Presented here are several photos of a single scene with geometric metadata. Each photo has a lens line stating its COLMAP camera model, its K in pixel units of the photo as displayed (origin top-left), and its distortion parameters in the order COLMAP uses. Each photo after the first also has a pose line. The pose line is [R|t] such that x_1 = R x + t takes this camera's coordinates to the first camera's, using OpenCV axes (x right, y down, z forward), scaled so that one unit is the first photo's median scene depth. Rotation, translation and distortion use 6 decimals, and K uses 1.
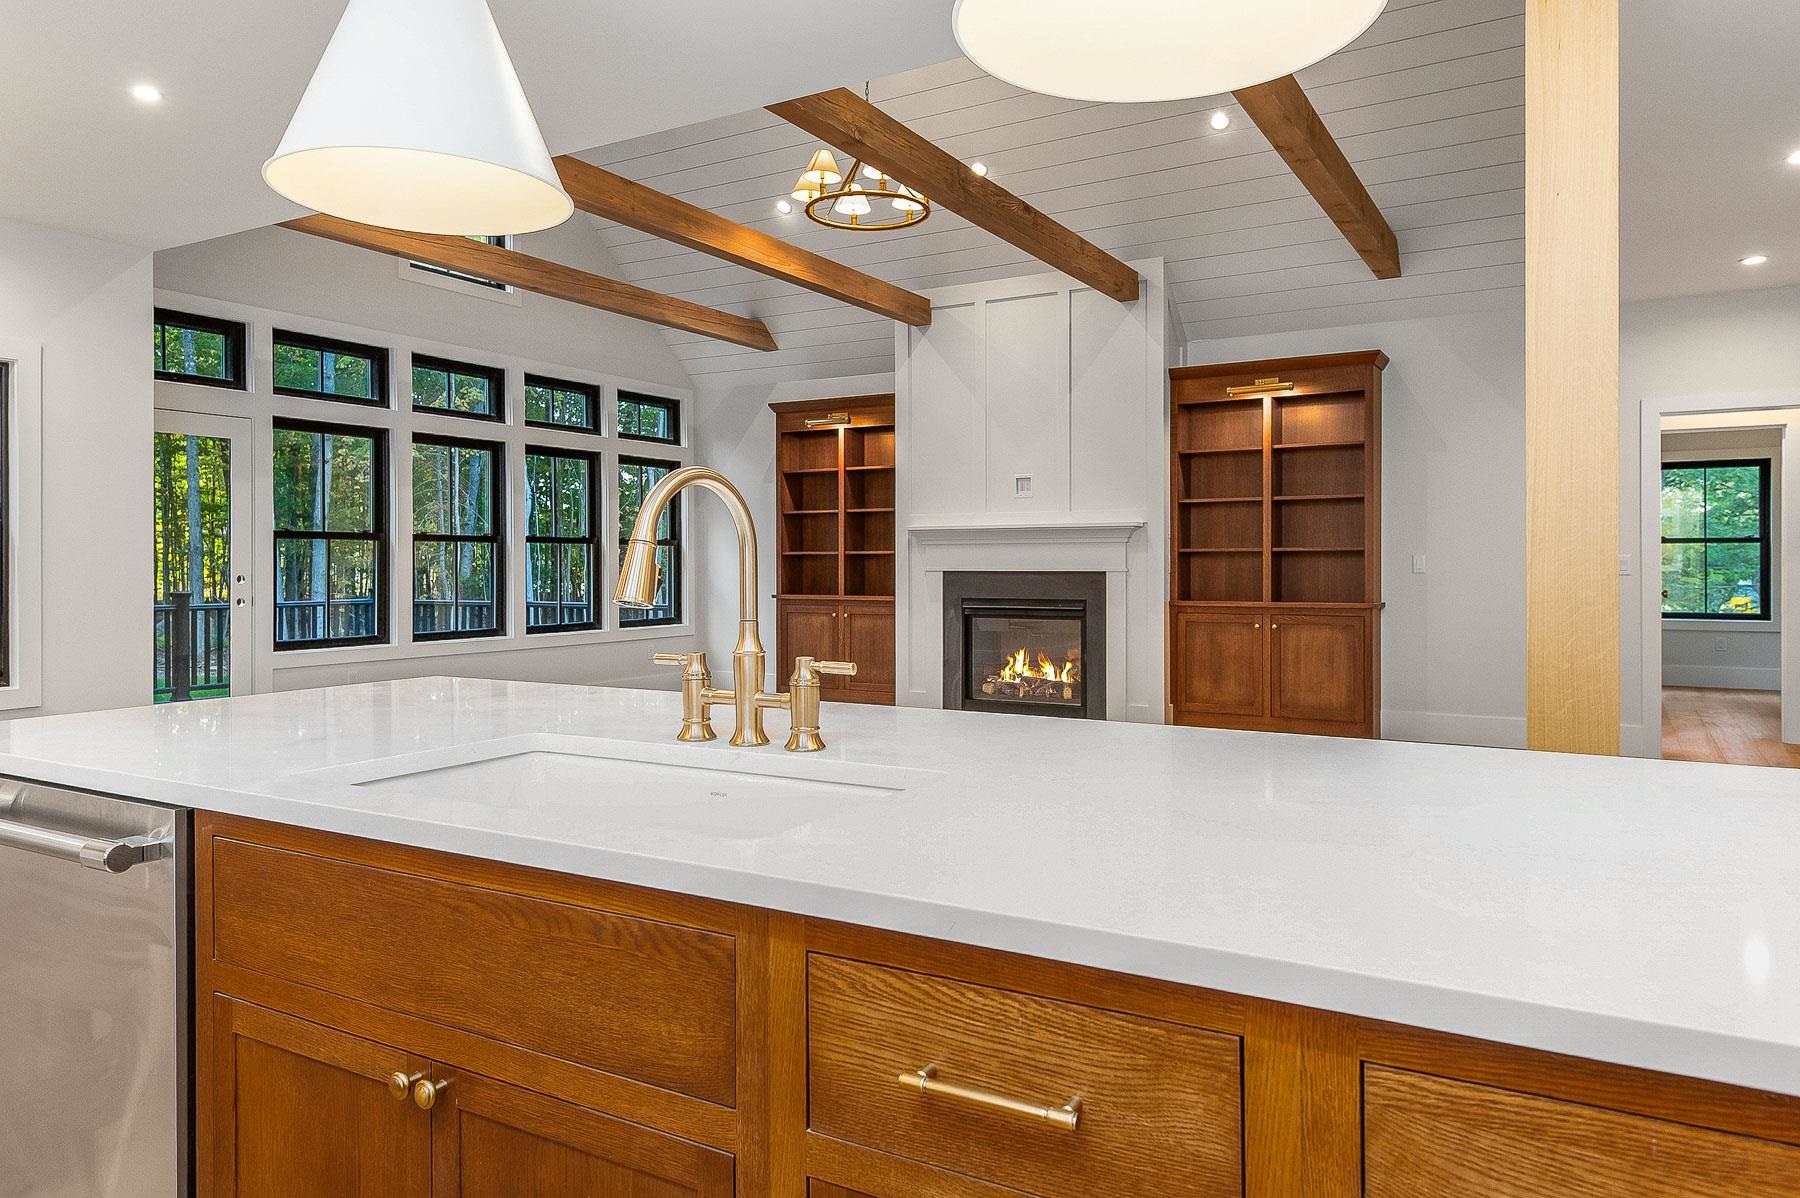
lens RADIAL K [[1175.8, 0, 900.4], [0, 1175.8, 563.5], [0, 0, 1]] dist [0.023799, -0.002848]
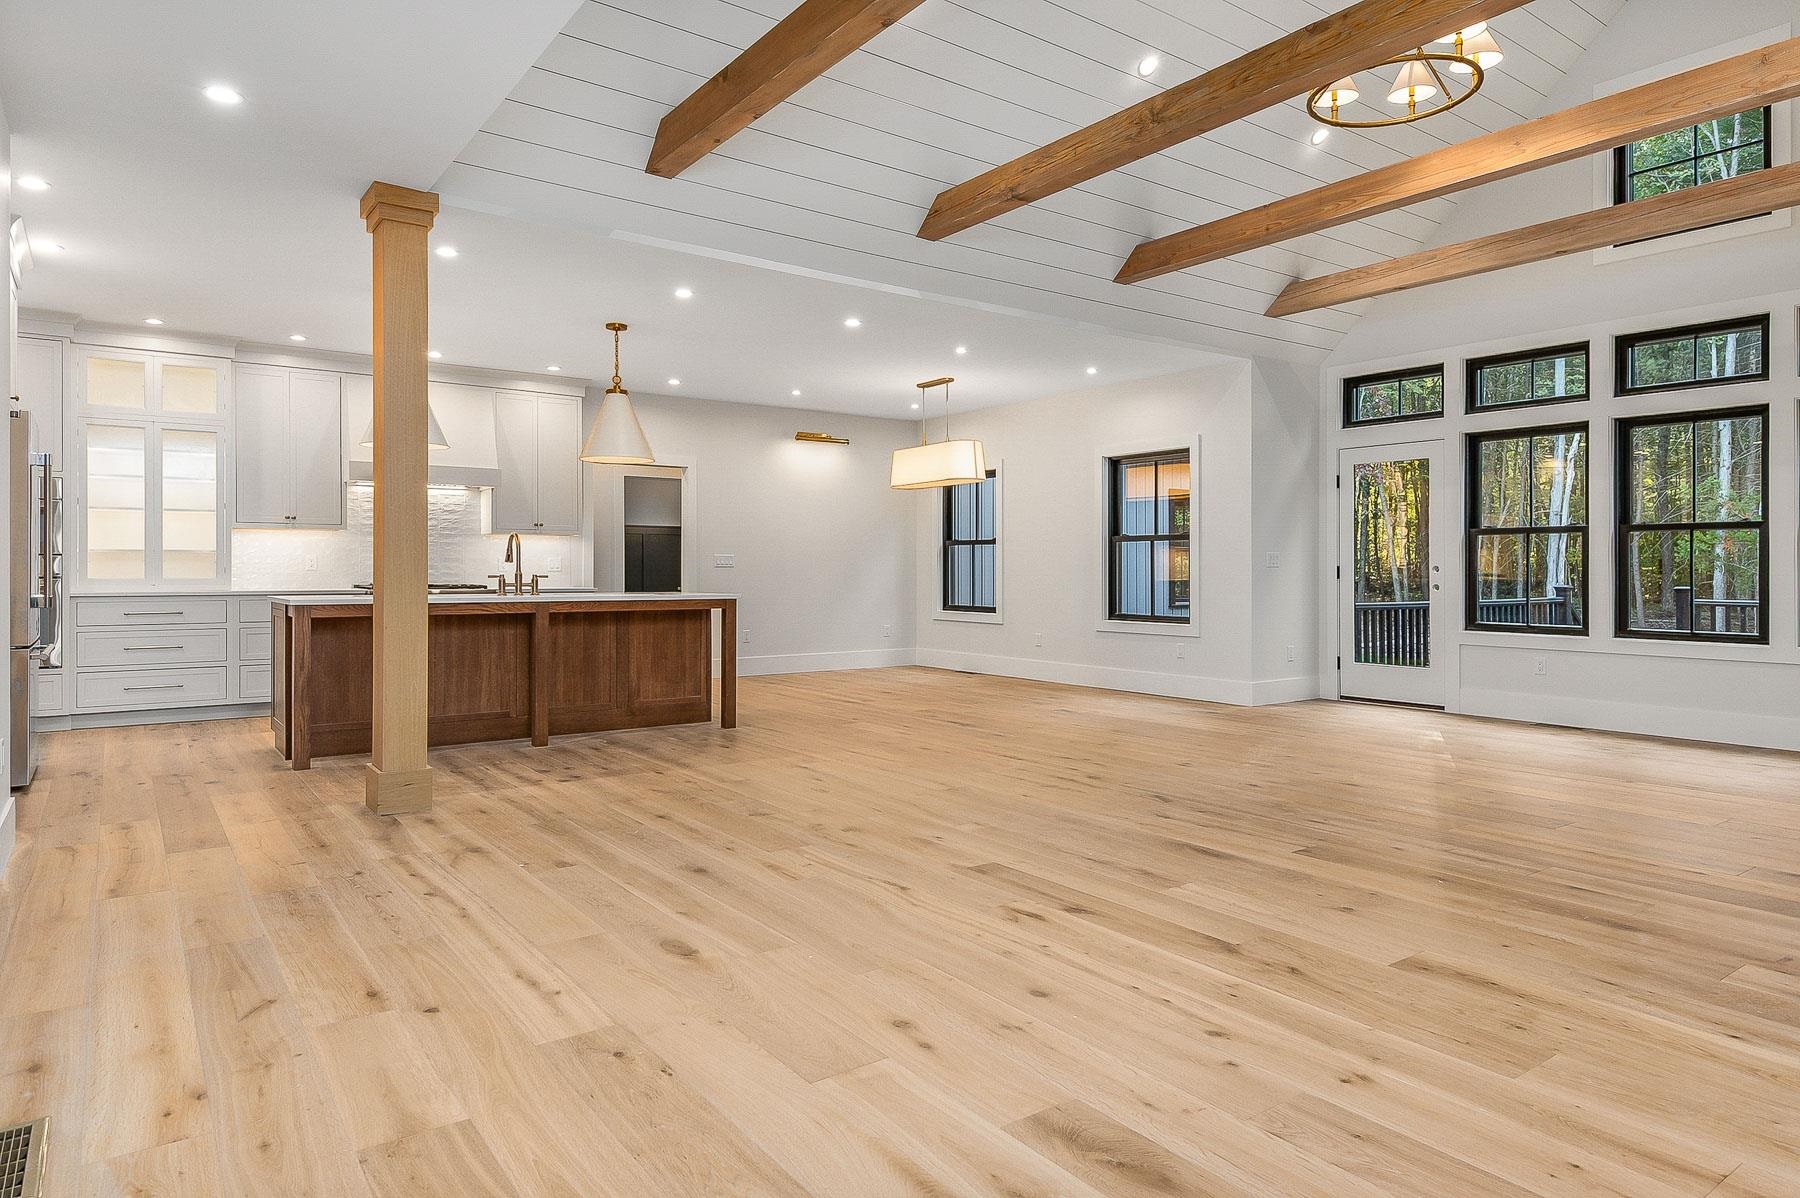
lens RADIAL K [[1076.8, 0, 911.7], [0, 1076.8, 576.6], [0, 0, 1]] dist [0.023864, -0.004888]
pose [[-0.393520, 0.006458, -0.919293, 0.579126], [-0.001777, 0.999968, 0.007786, 0.010495], [0.919314, 0.004698, -0.393496, 0.763098]]
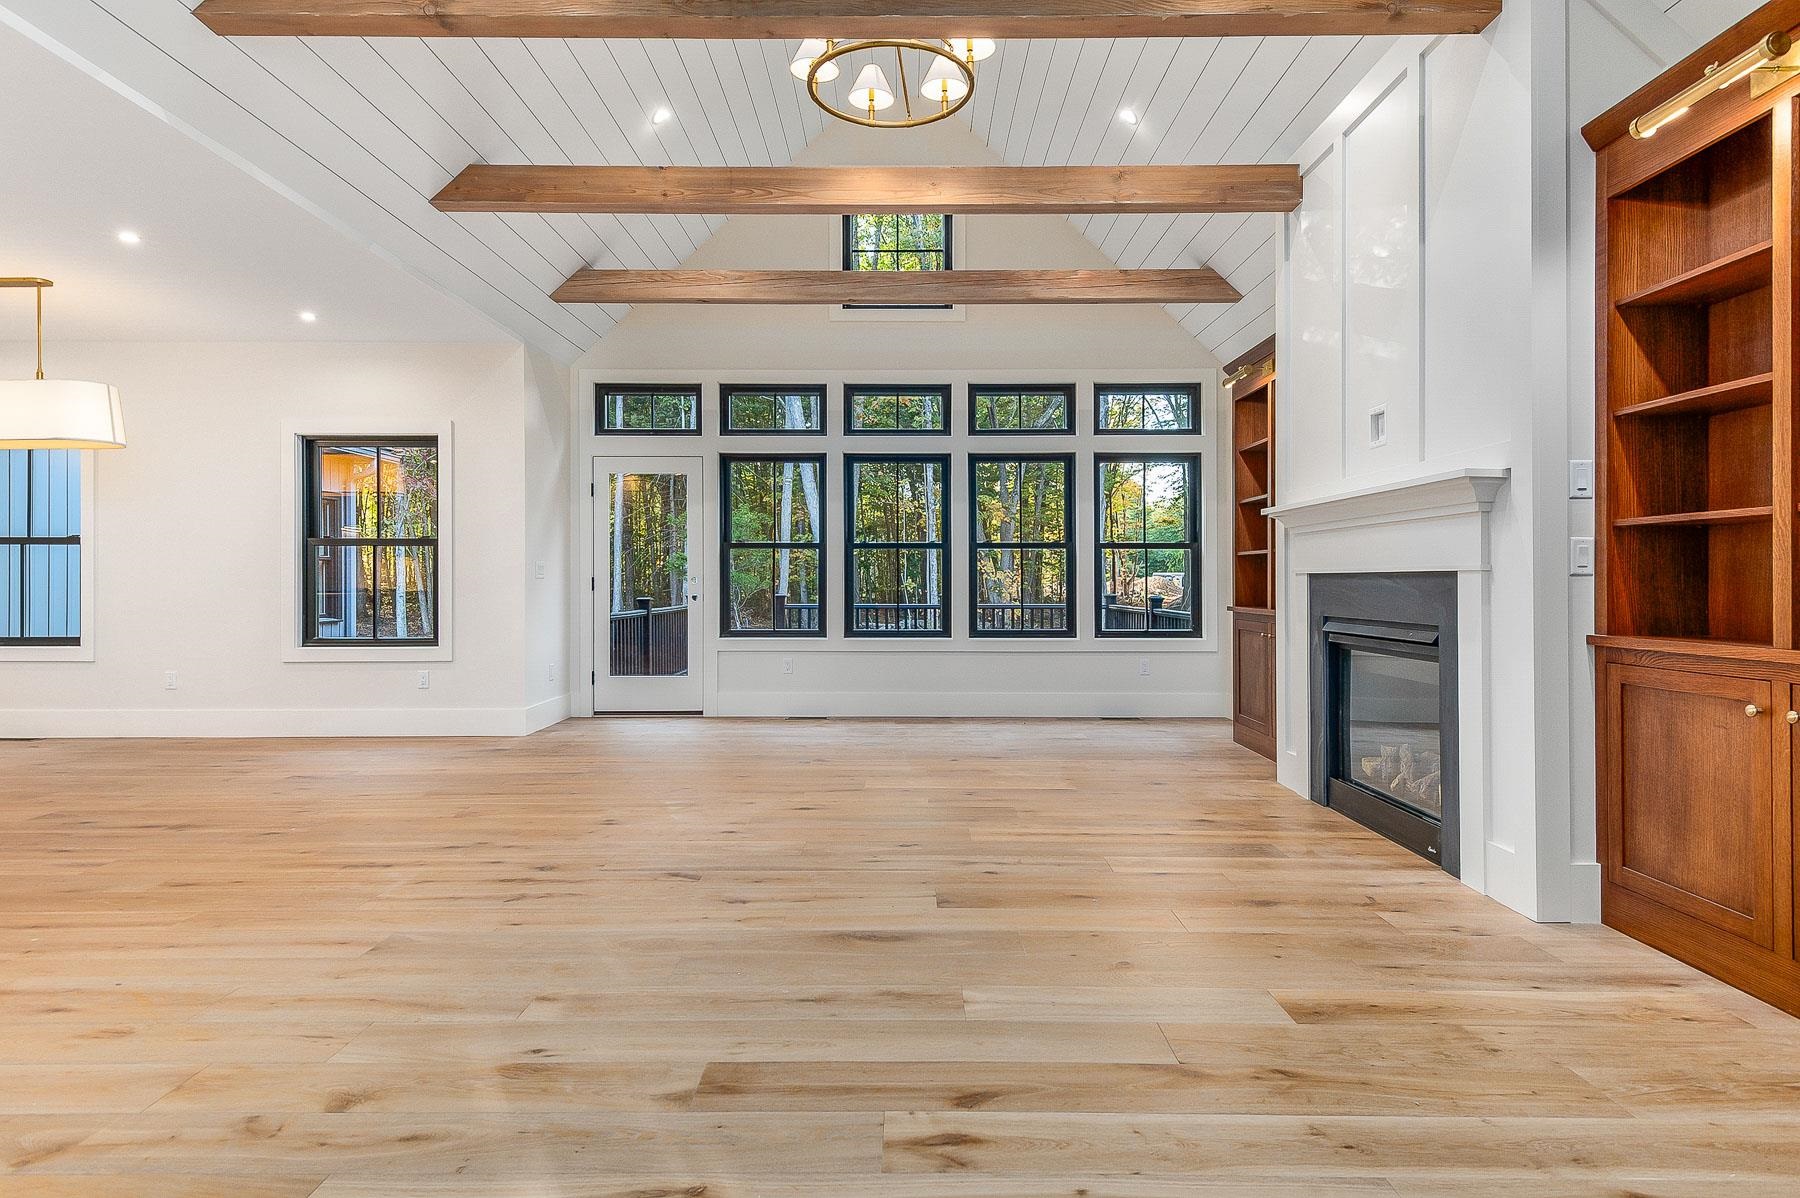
lens RADIAL K [[966.9, 0, 898.5], [0, 966.9, 587.9], [0, 0, 1]] dist [0.022121, -0.002718]
pose [[0.503365, 0.007737, -0.864039, 0.389285], [-0.001050, 0.999965, 0.008342, 0.009757], [0.864073, -0.003292, 0.503356, 0.533309]]
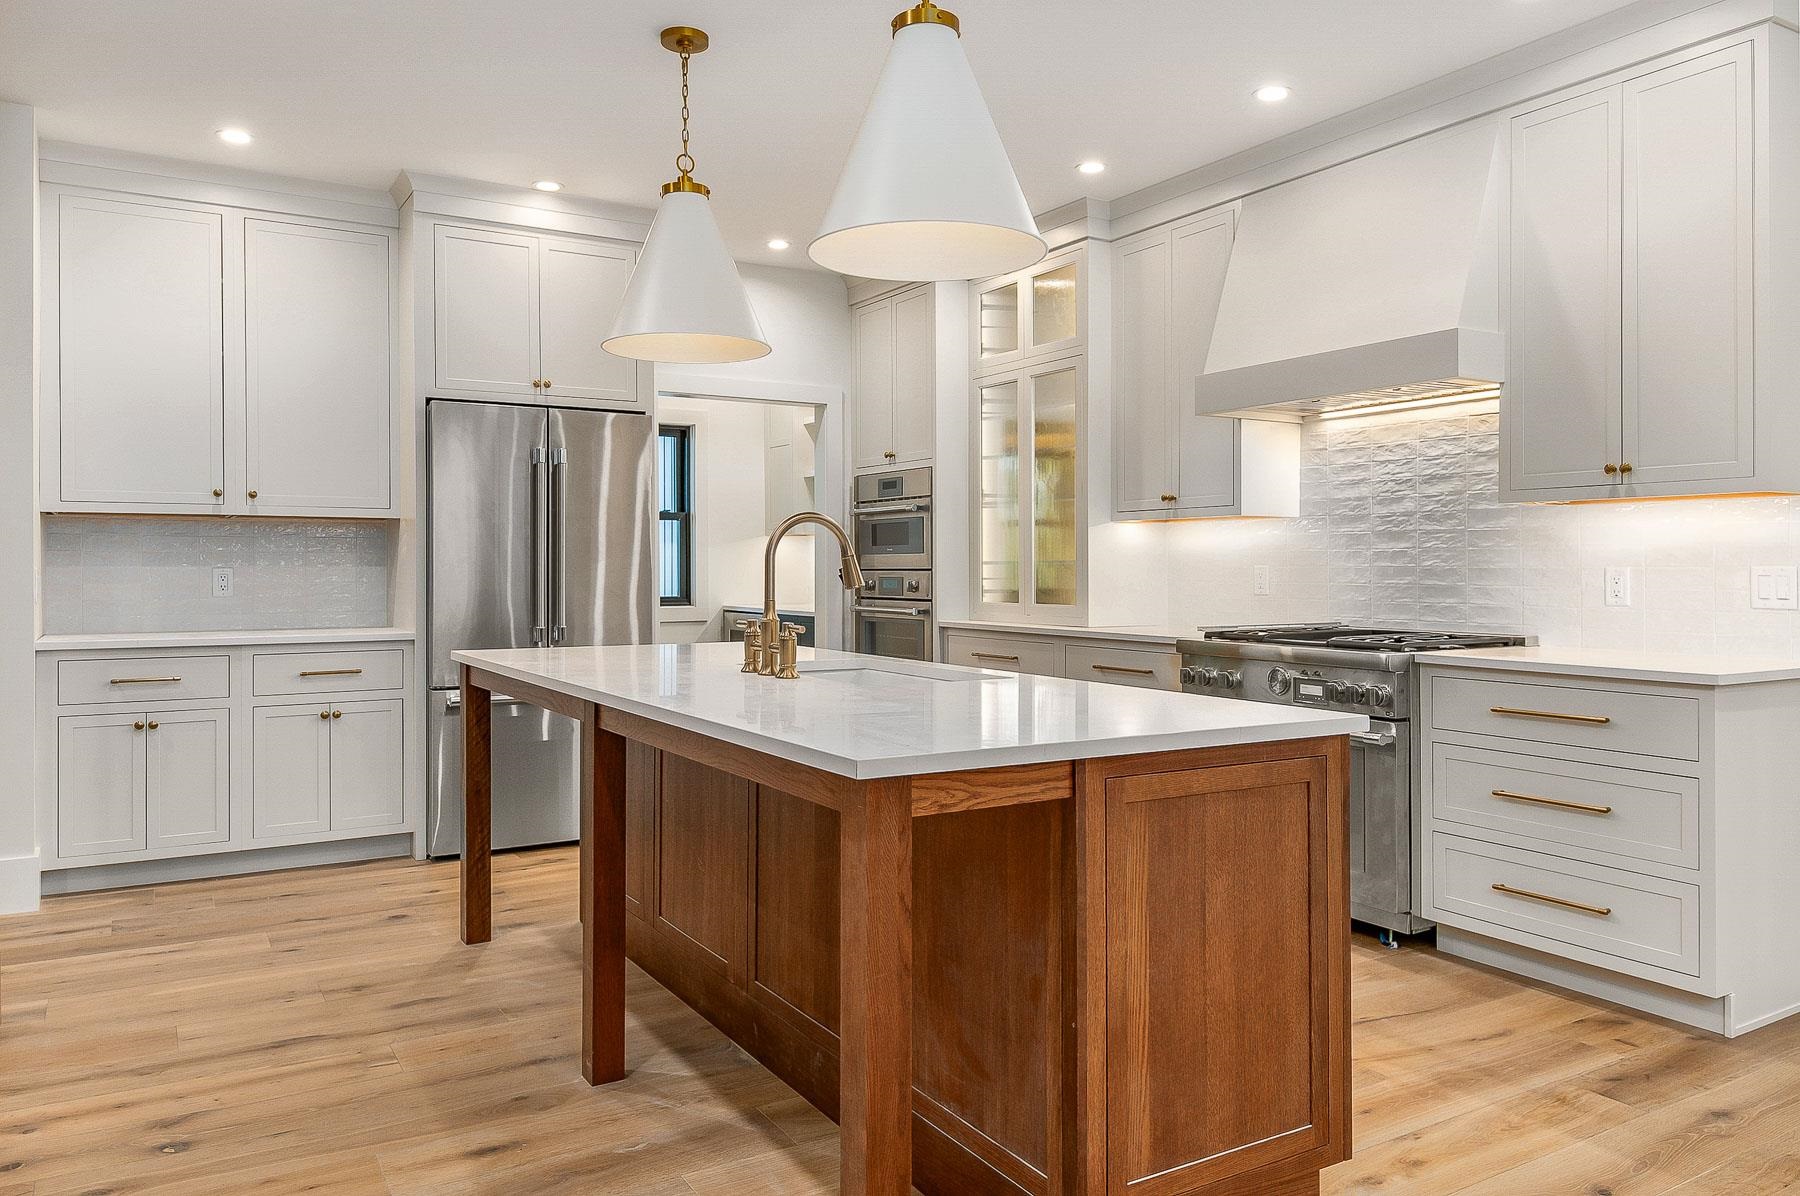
lens RADIAL K [[1272.4, 0, 895.6], [0, 1272.4, 568.9], [0, 0, 1]] dist [0.026993, -0.002559]
pose [[-0.875796, 0.001831, 0.482679, -0.228760], [0.002197, 0.999998, 0.000193, 0.000869], [-0.482677, 0.001230, -0.875798, 0.495378]]
